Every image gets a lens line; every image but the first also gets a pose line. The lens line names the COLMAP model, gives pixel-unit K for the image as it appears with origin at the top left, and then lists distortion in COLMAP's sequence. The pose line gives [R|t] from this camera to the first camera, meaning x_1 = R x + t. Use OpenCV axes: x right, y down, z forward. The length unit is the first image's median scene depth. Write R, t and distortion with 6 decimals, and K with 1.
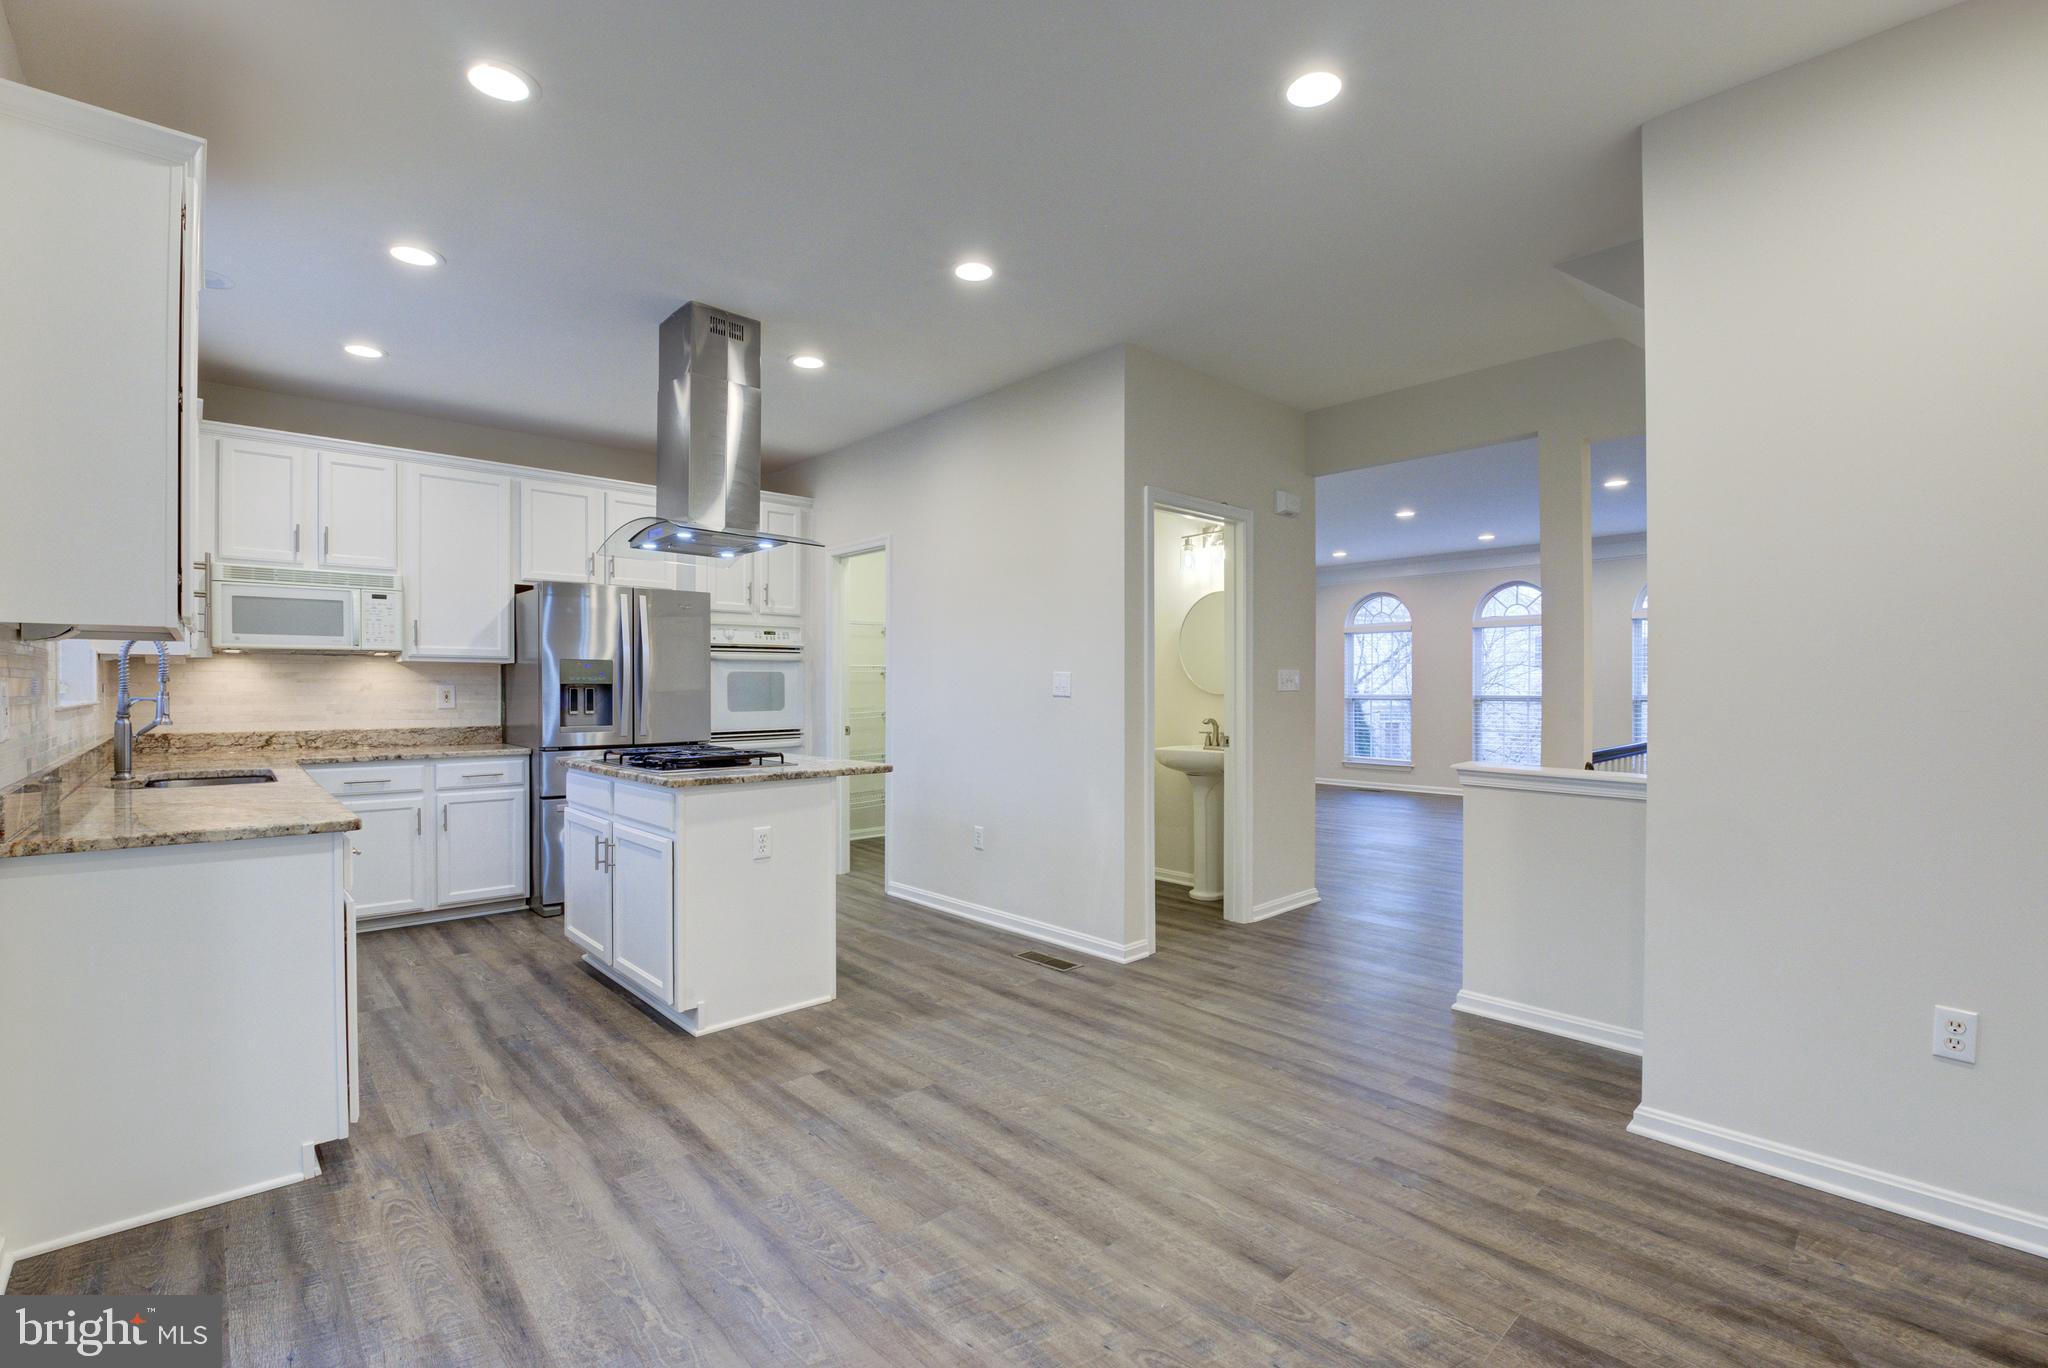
lens RADIAL K [[907.8, 0, 1030.6], [0, 907.8, 677.1], [0, 0, 1]] dist [-0.024158, -0.001248]
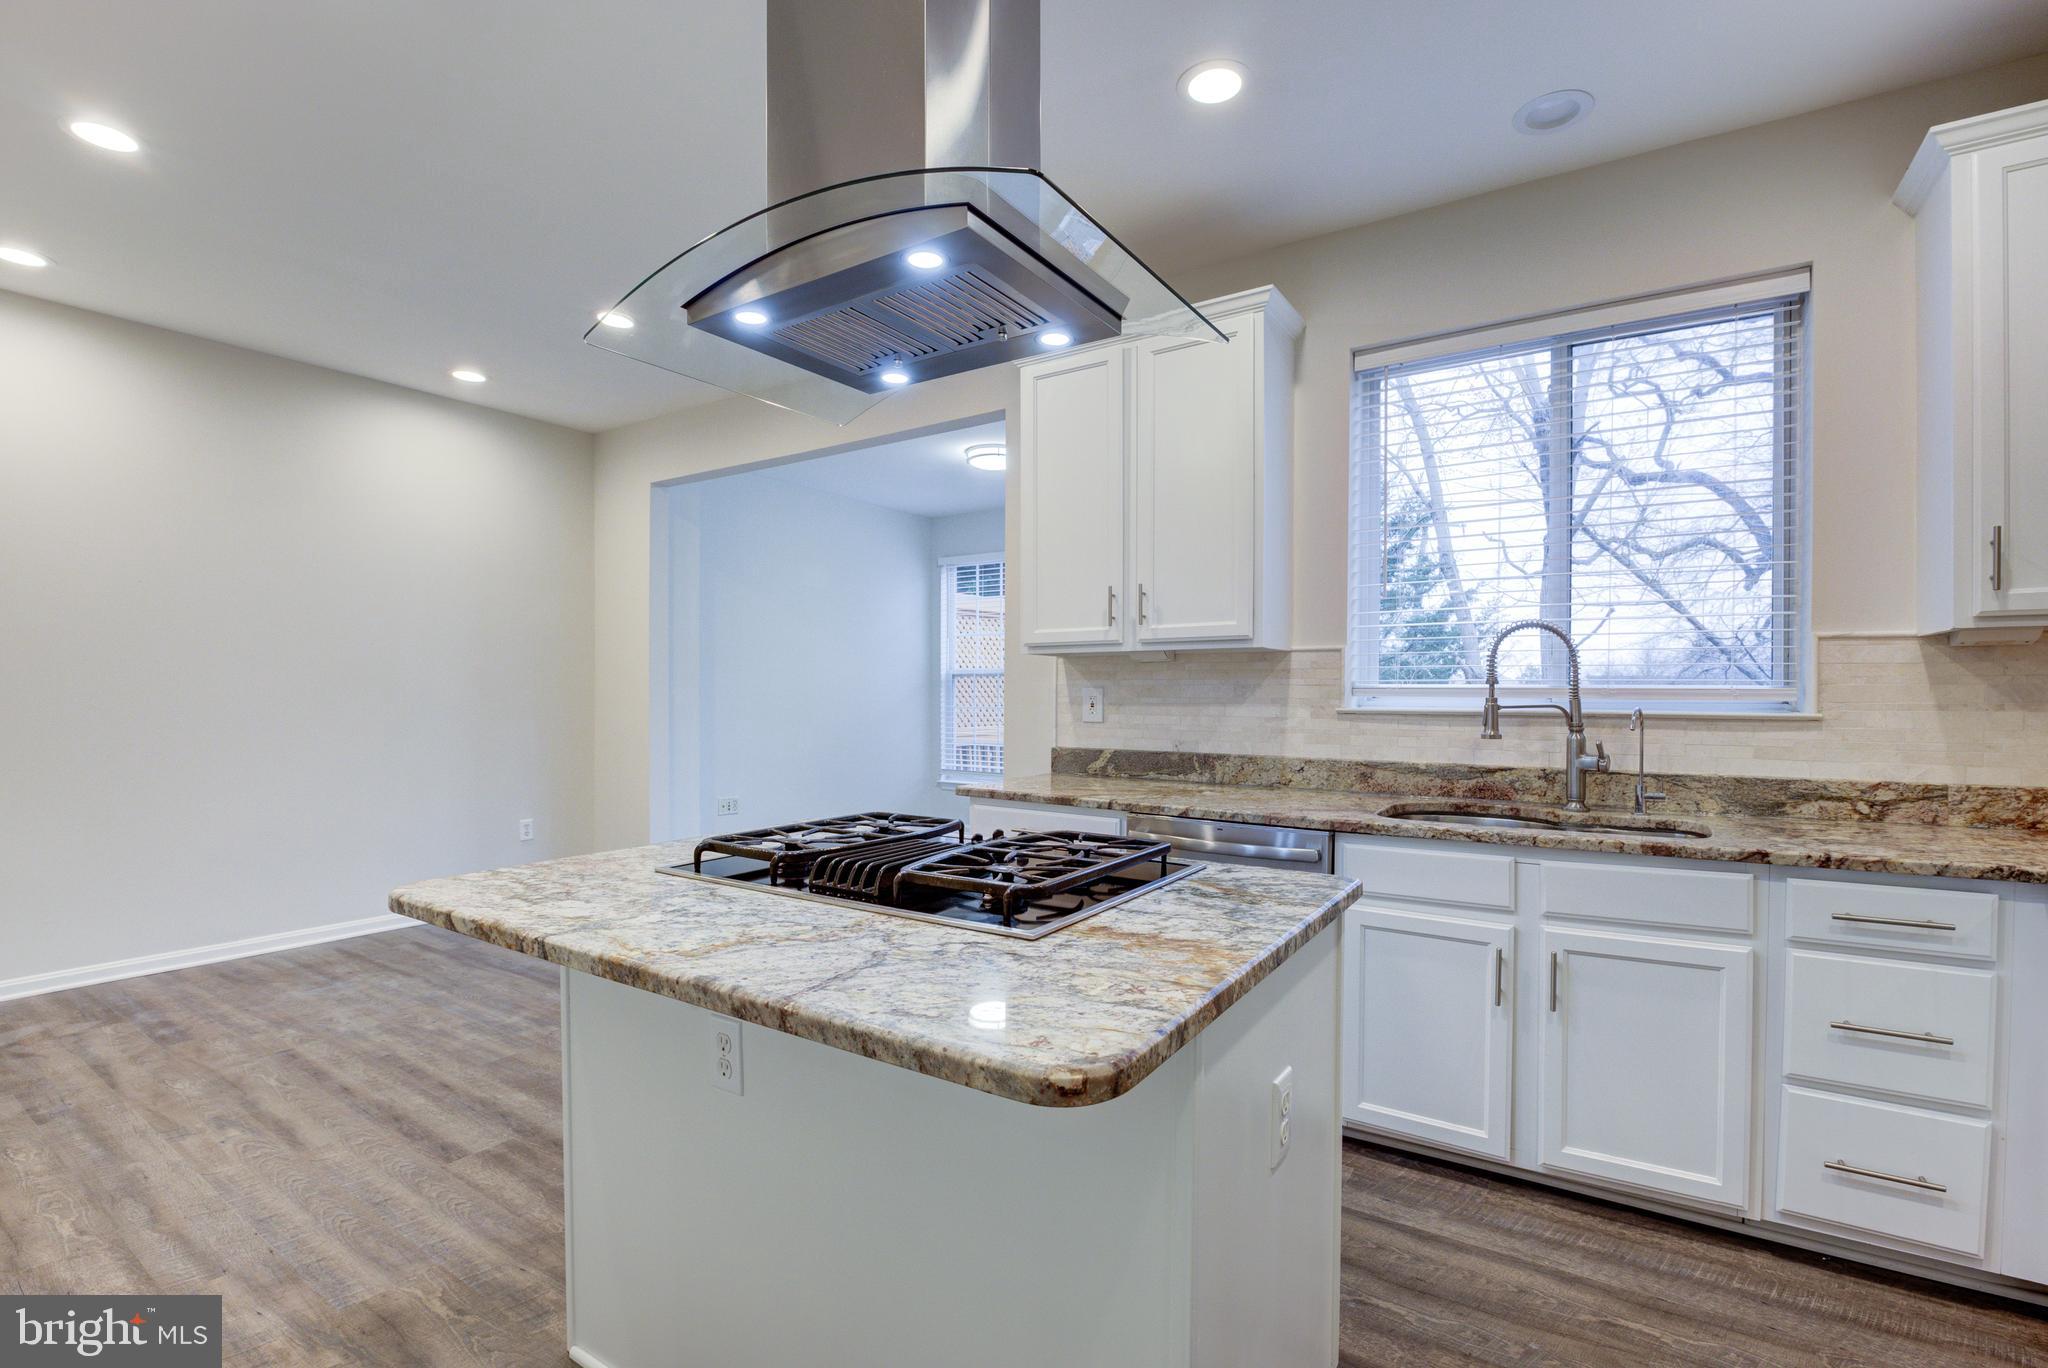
lens RADIAL K [[914.6, 0, 1026.3], [0, 914.6, 694.5], [0, 0, 1]] dist [-0.002665, -0.000581]
pose [[-0.973276, 0.000994, -0.229638, -0.407625], [0.002915, 0.999964, -0.008026, 0.019837], [0.229622, -0.008481, -0.973243, 1.825927]]
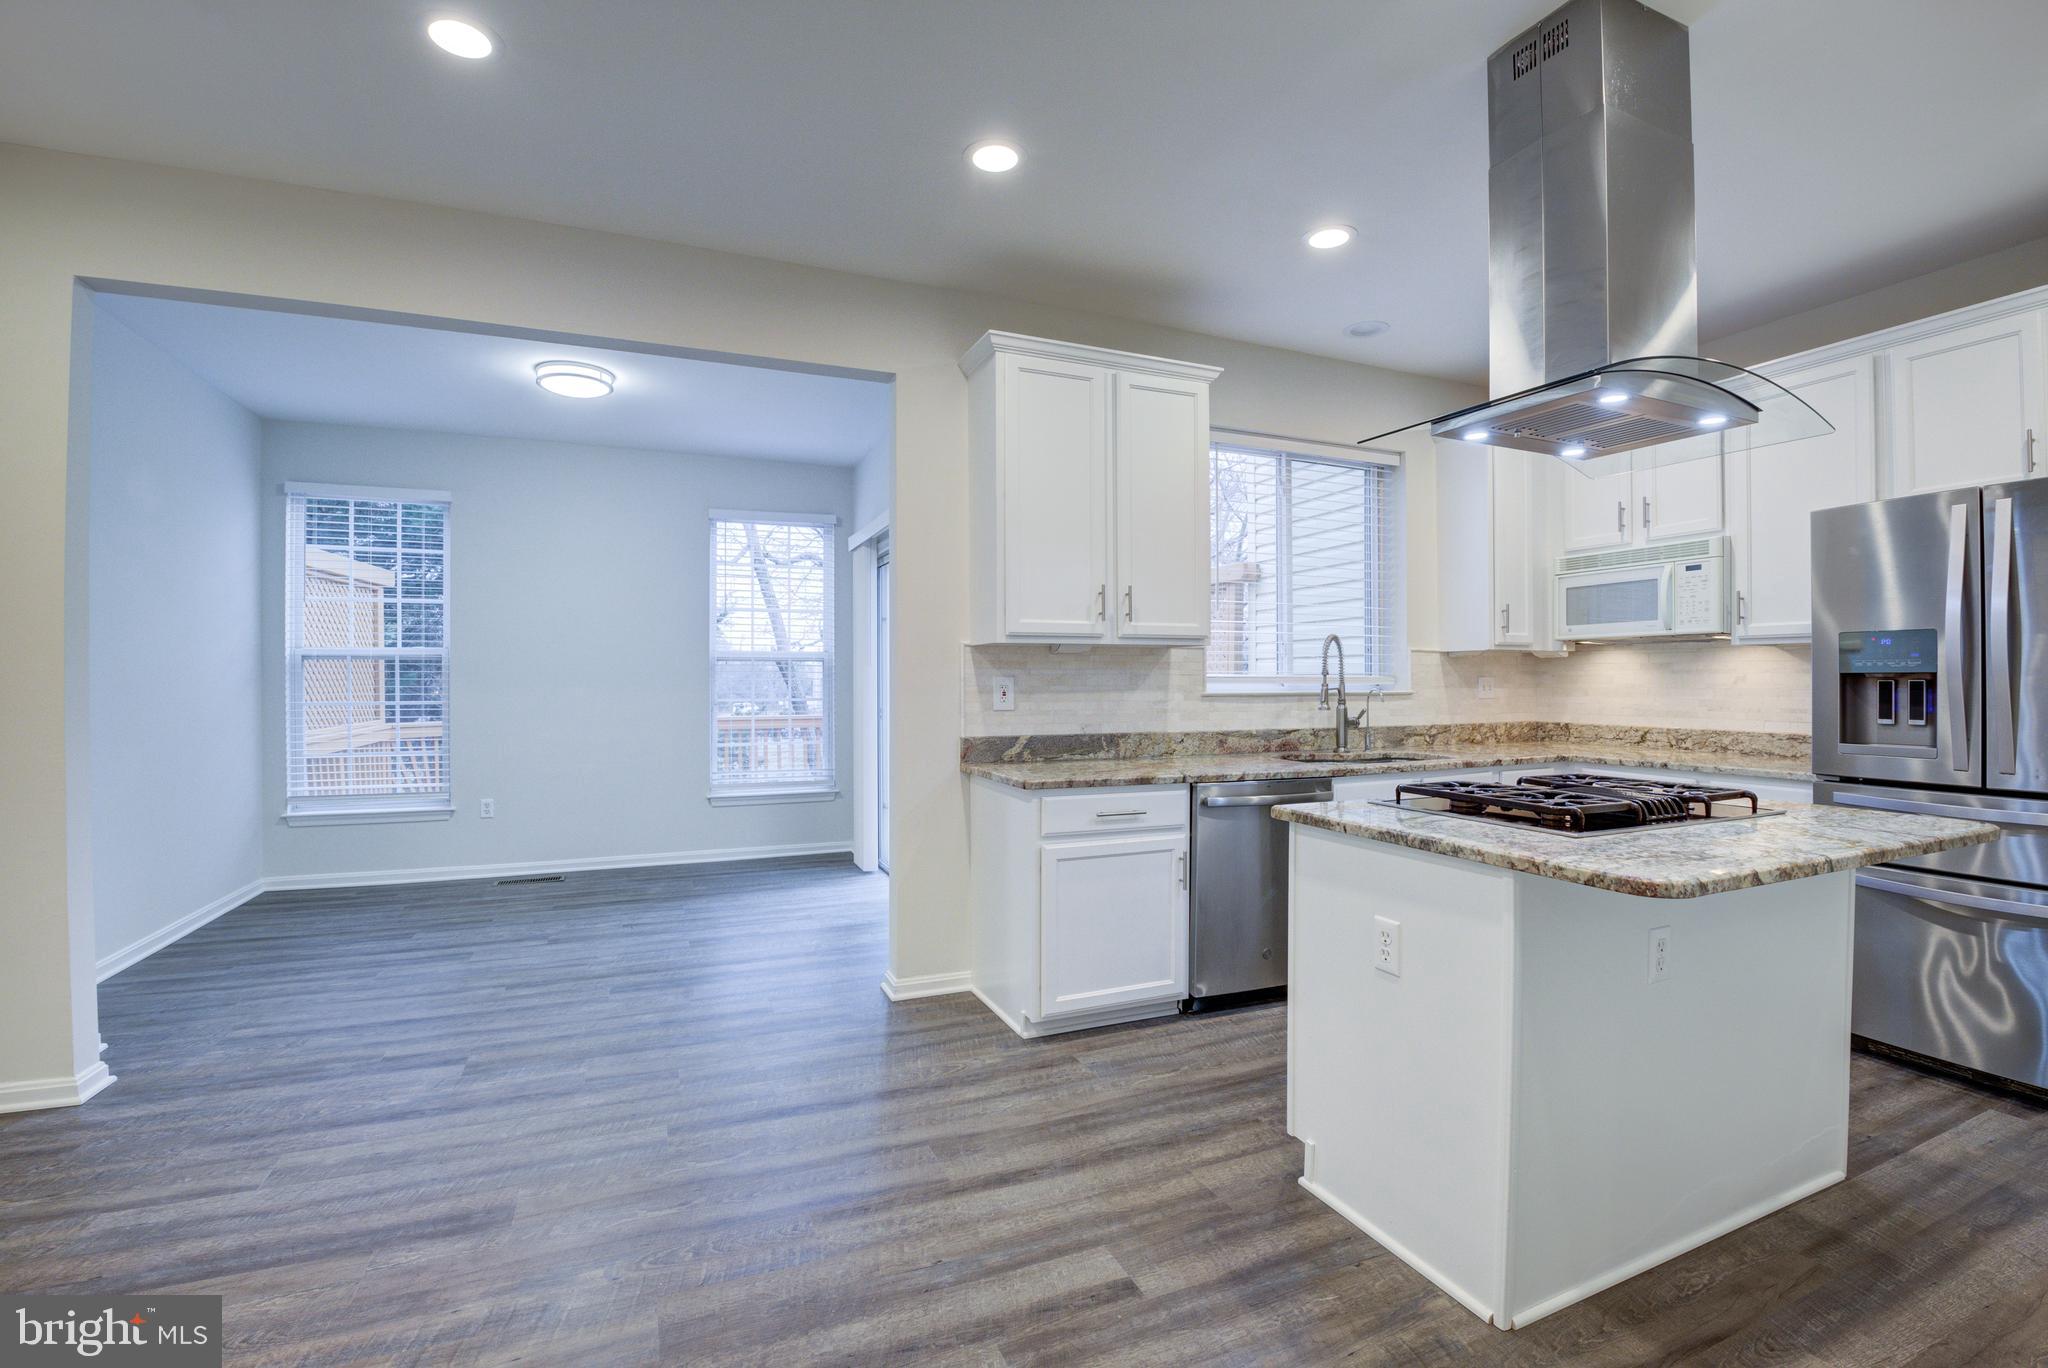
lens RADIAL K [[907.8, 0, 1030.6], [0, 907.8, 677.1], [0, 0, 1]] dist [-0.024158, -0.001248]
pose [[-0.345832, -0.000171, -0.938296, 0.377368], [0.013484, 0.999896, -0.005152, 0.008552], [0.938199, -0.014434, -0.345794, 1.123792]]
